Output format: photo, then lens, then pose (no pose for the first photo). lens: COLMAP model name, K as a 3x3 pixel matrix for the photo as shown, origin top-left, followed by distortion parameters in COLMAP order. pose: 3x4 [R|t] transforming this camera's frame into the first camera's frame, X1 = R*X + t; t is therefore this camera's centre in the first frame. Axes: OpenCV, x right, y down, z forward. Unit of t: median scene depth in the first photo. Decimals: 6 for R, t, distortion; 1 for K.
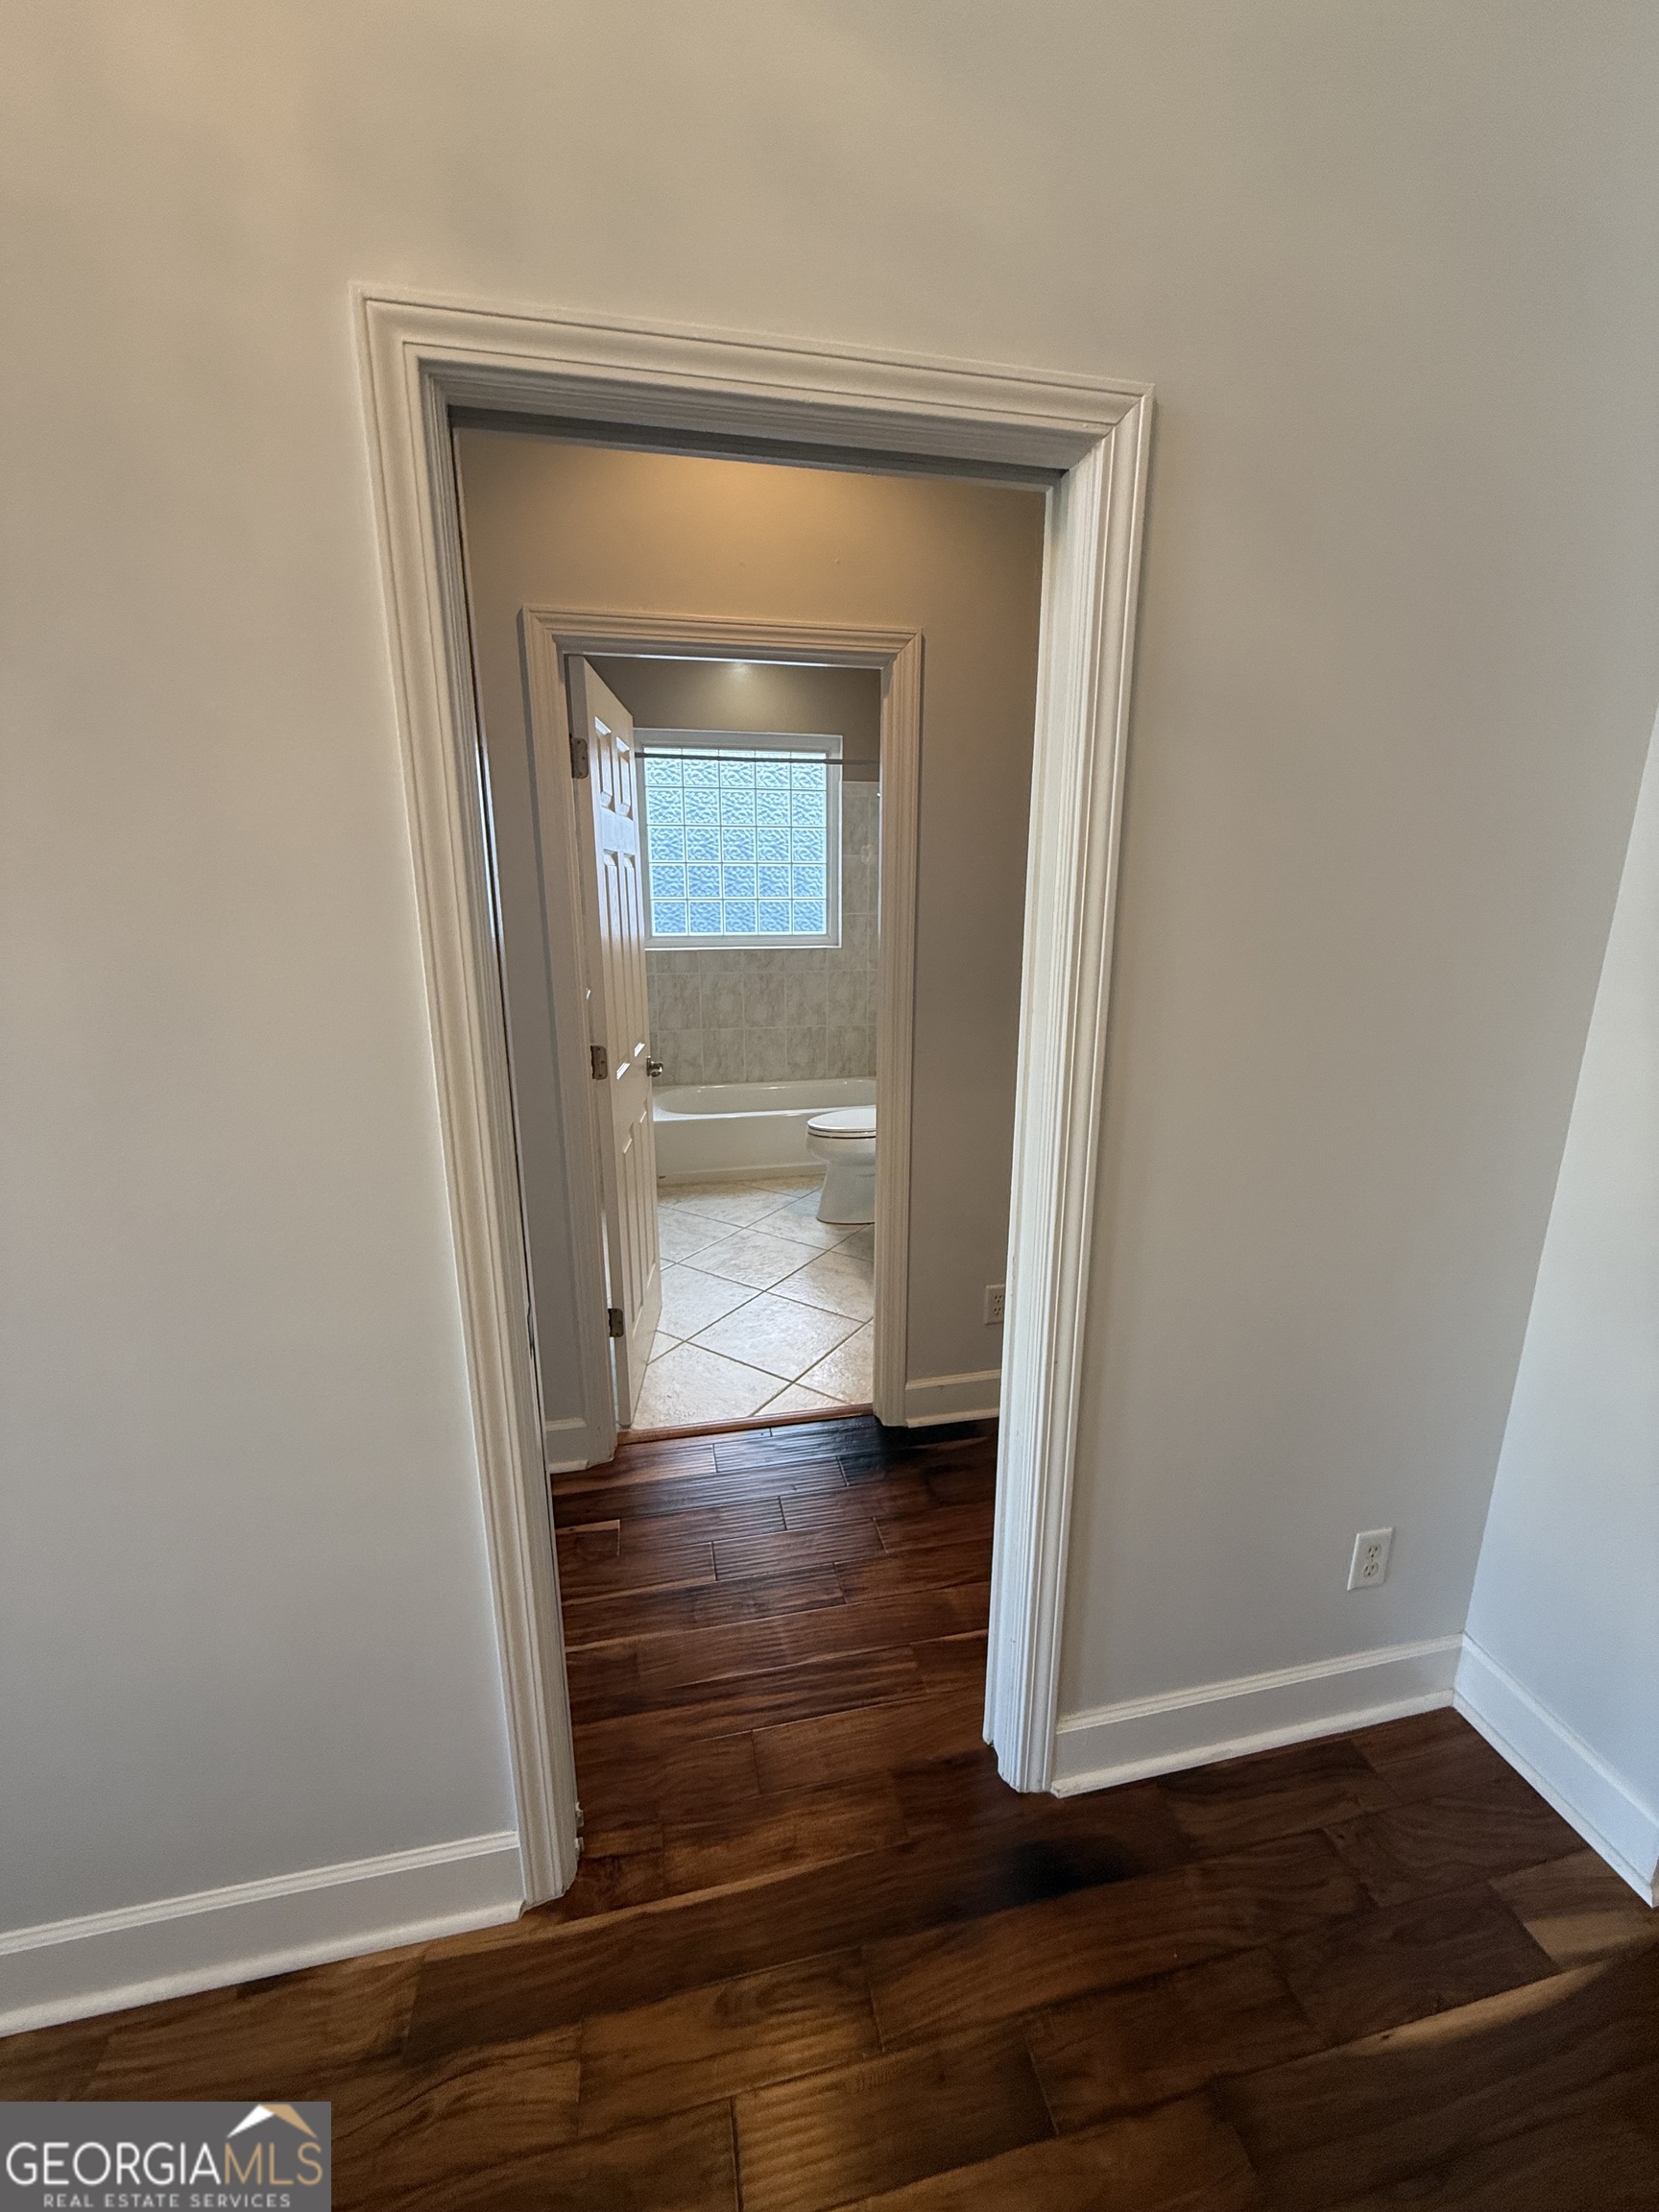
lens RADIAL K [[877.8, 0, 831.2], [0, 877.8, 1101.5], [0, 0, 1]] dist [0.000394, -0.000085]
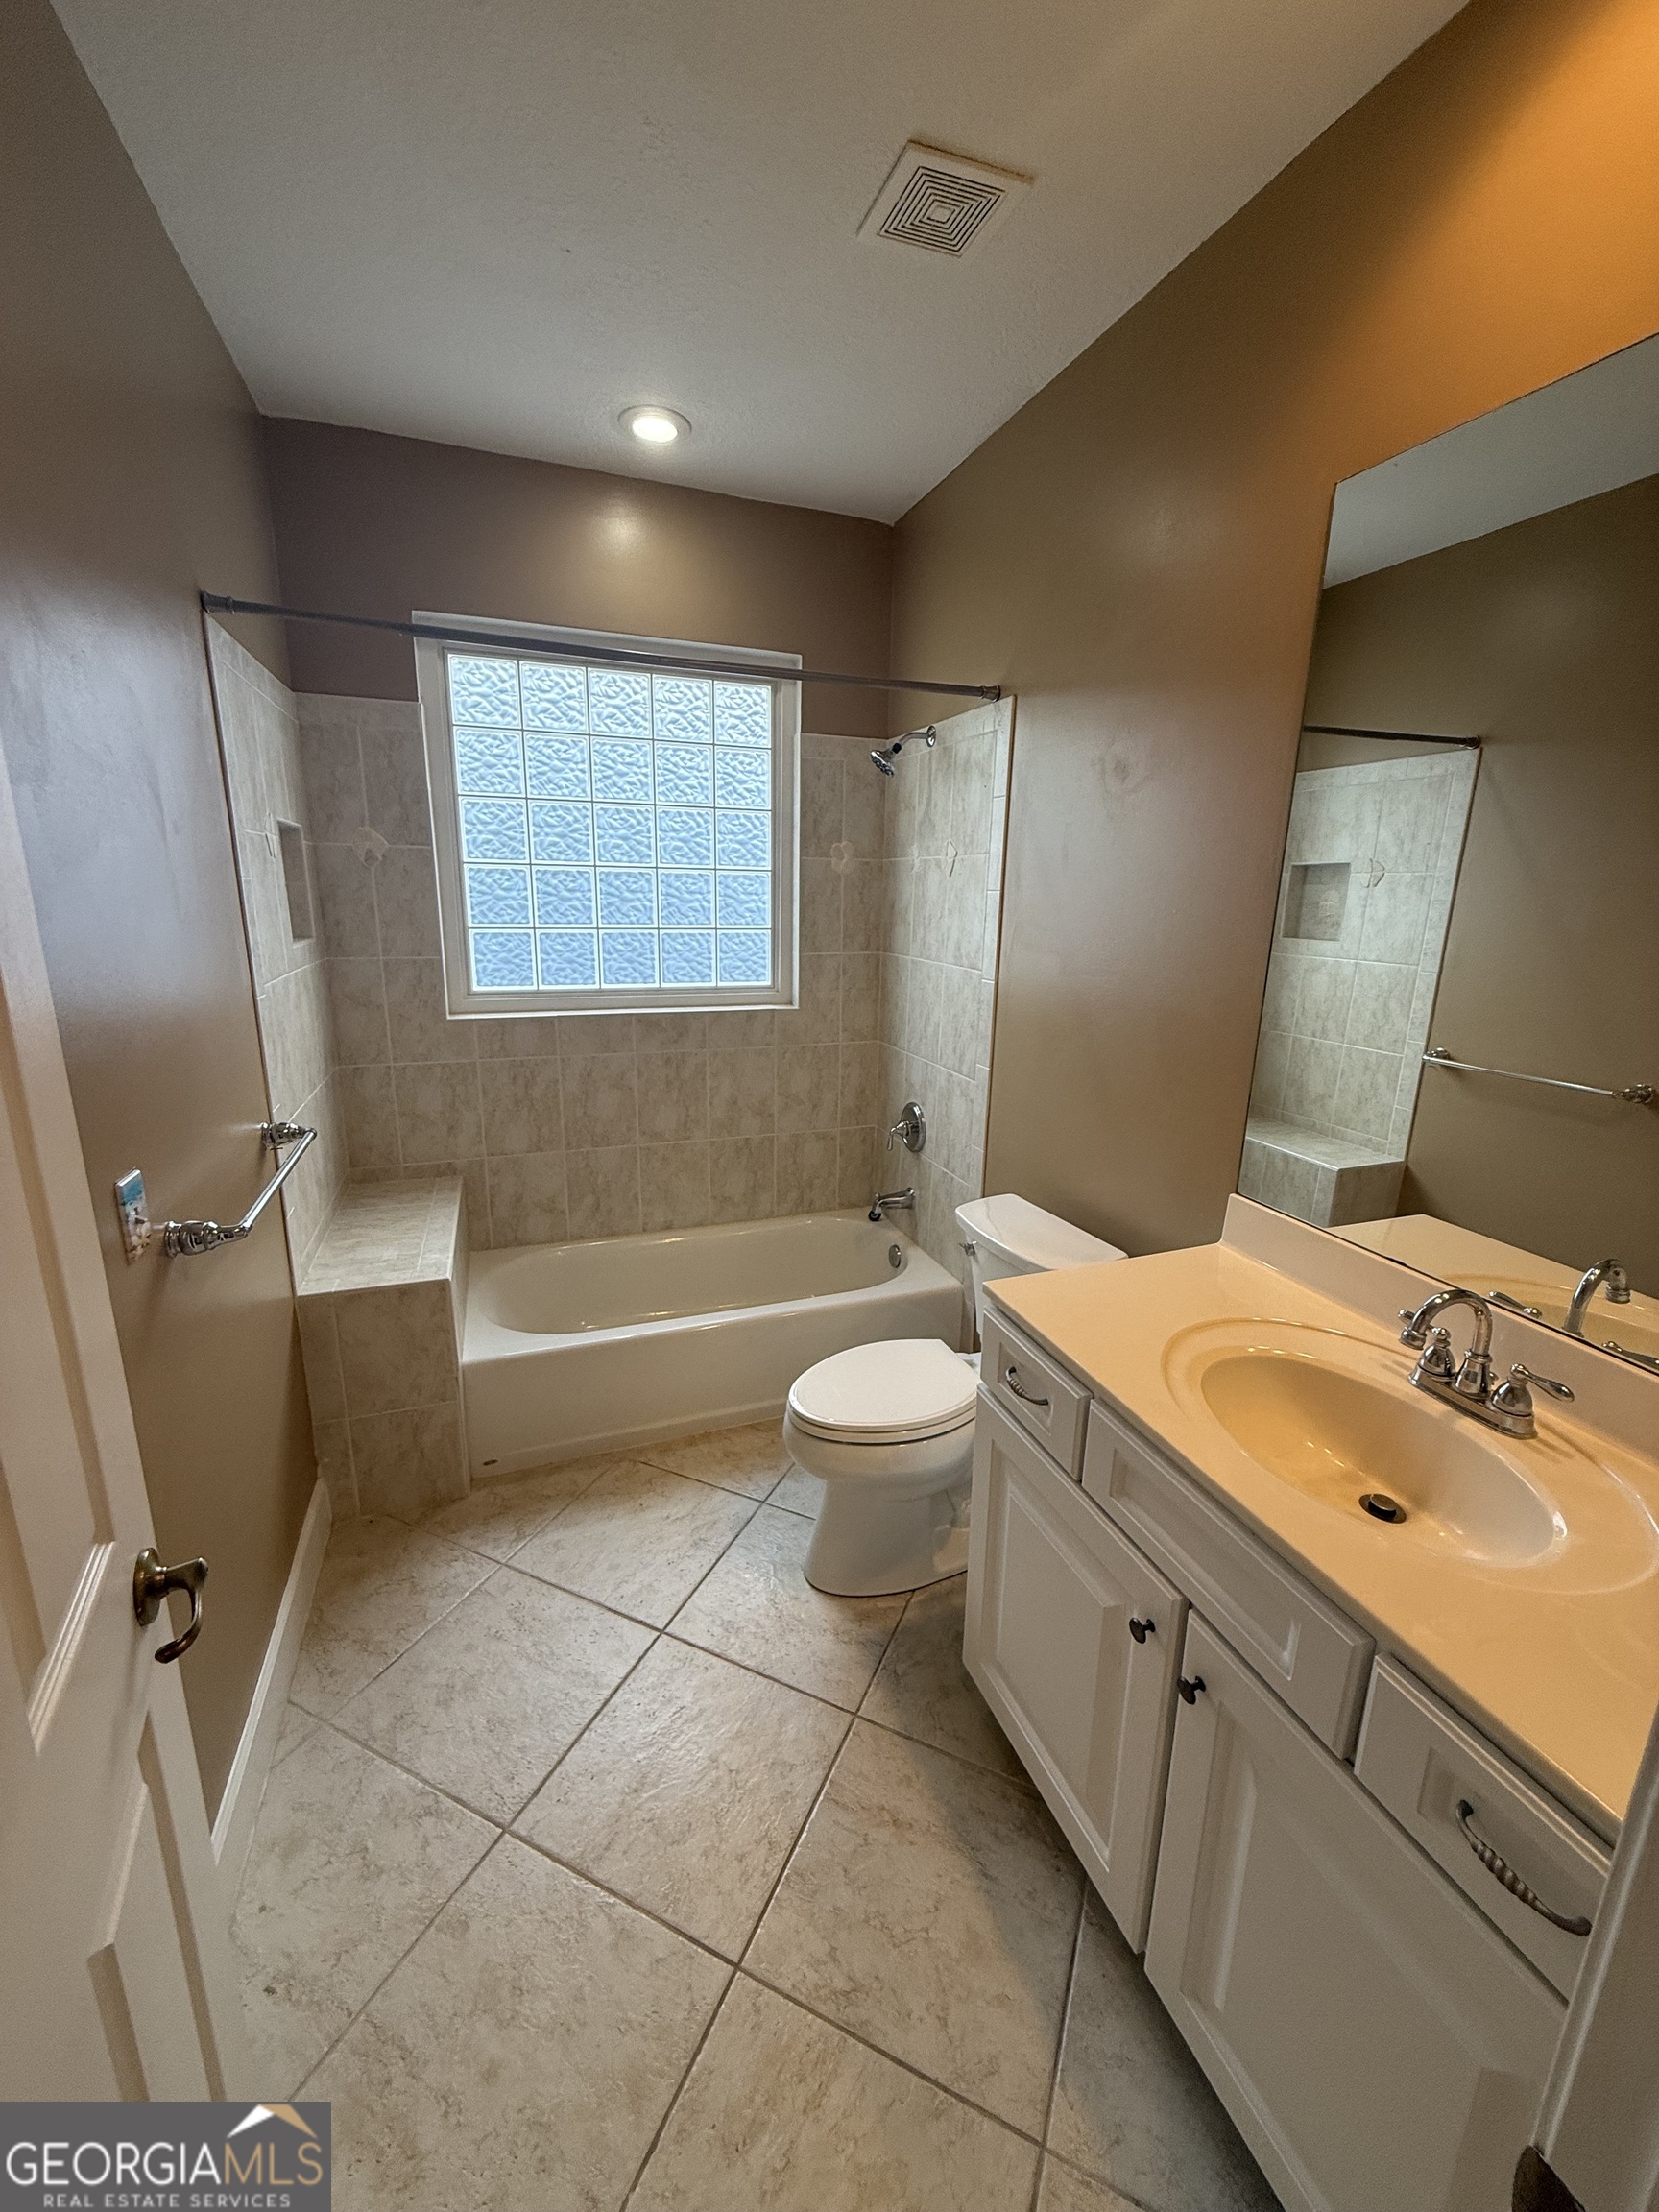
lens RADIAL K [[877.8, 0, 831.2], [0, 877.8, 1101.5], [0, 0, 1]] dist [0.000394, -0.000085]
pose [[0.989690, -0.017636, 0.142135, -0.054261], [0.018752, 0.999803, -0.006516, -0.106865], [-0.141992, 0.009114, 0.989826, 0.395587]]
